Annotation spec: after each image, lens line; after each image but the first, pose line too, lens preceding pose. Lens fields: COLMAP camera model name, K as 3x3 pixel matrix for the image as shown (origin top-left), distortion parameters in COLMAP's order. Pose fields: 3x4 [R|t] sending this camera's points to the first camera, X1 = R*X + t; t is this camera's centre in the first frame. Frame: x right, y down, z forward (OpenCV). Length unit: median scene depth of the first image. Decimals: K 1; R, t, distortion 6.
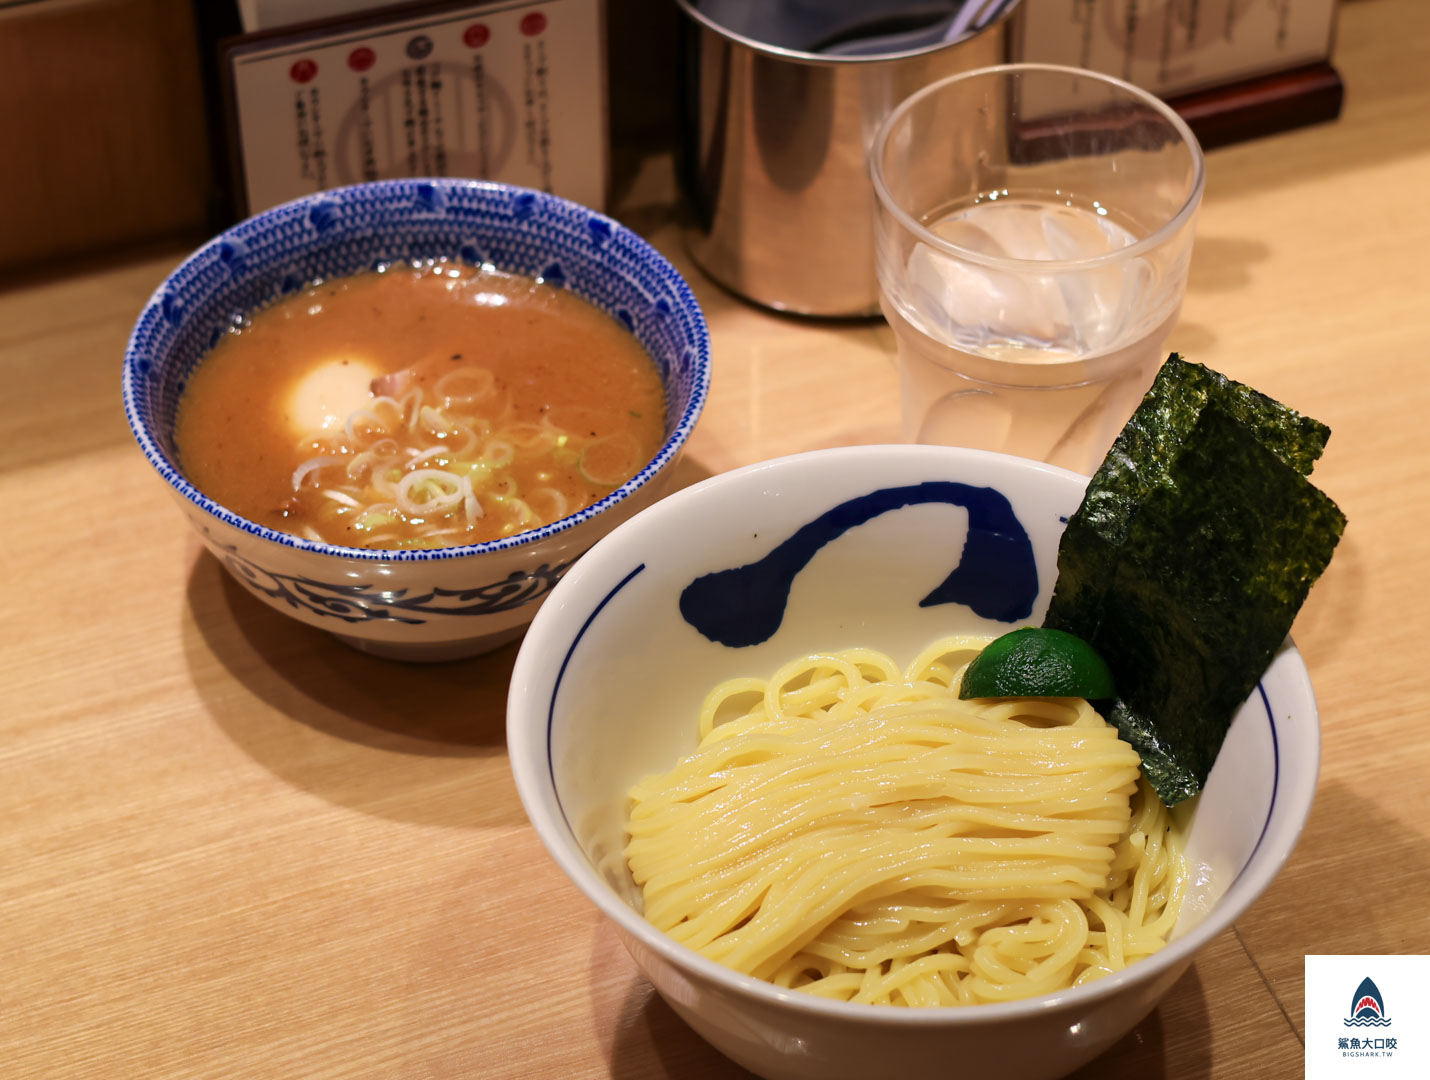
lens RADIAL K [[4023.2, 0, 715.0], [0, 4023.2, 540.0], [0, 0, 1]] dist [-0.010053, -0.162529]
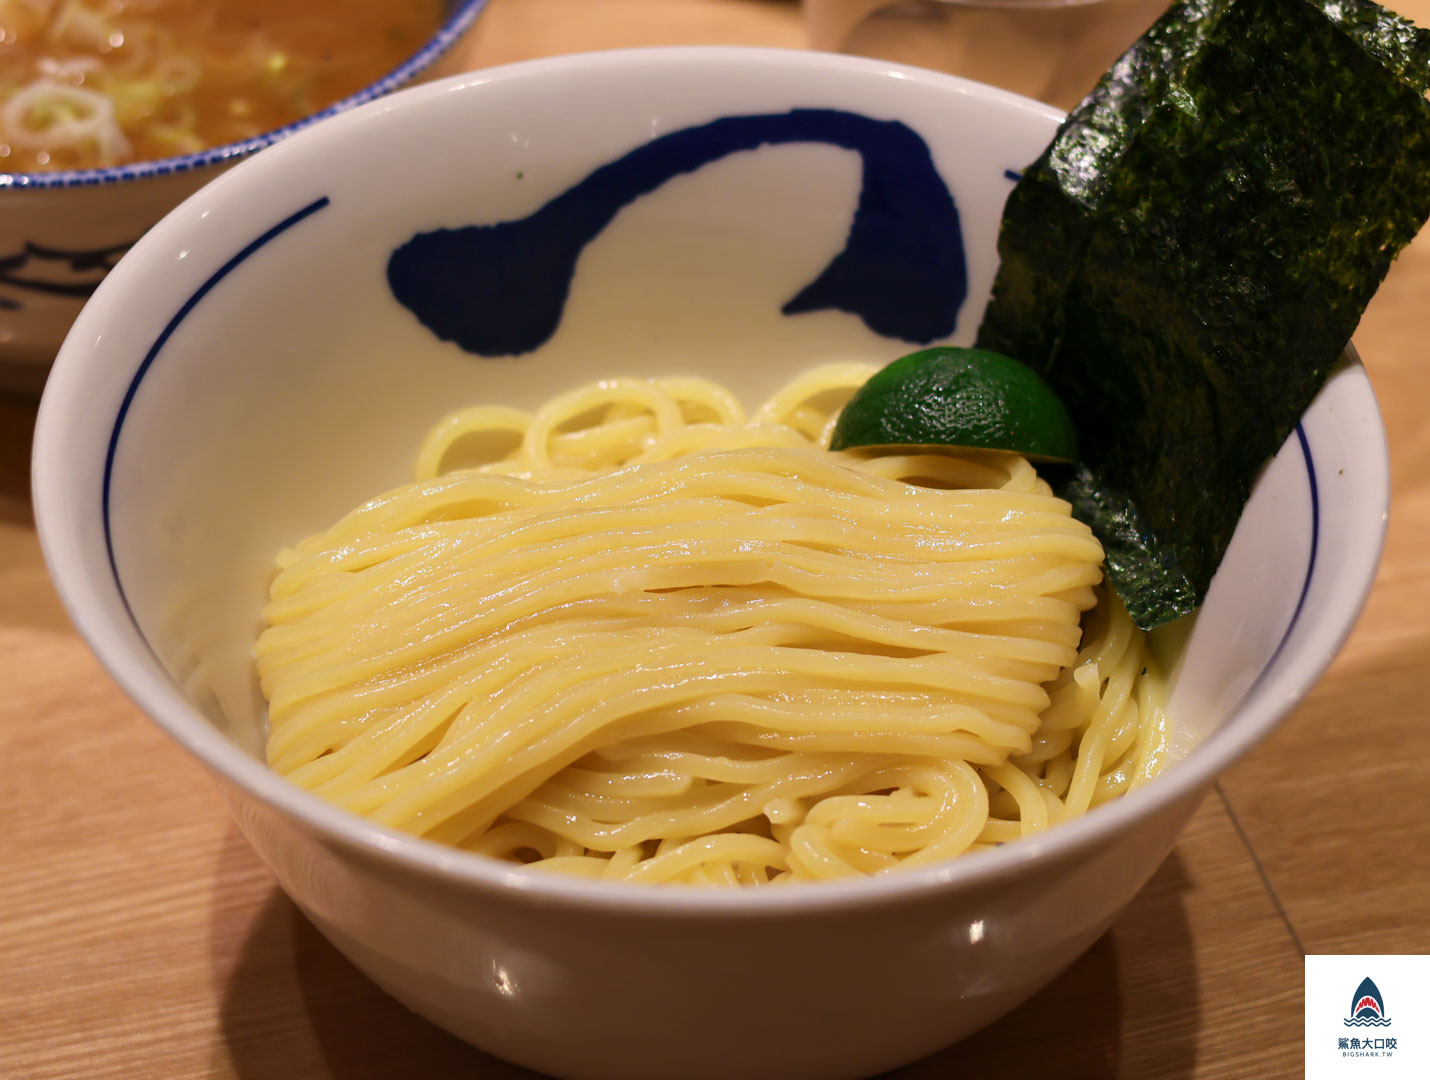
lens RADIAL K [[4016.5, 0, 715.0], [0, 4016.5, 540.0], [0, 0, 1]] dist [0.125277, -0.176921]
pose [[0.996820, 0.060688, -0.051639, 0.075576], [-0.062426, 0.997513, -0.032738, 0.073700], [0.049524, 0.035857, 0.998129, 0.373566]]
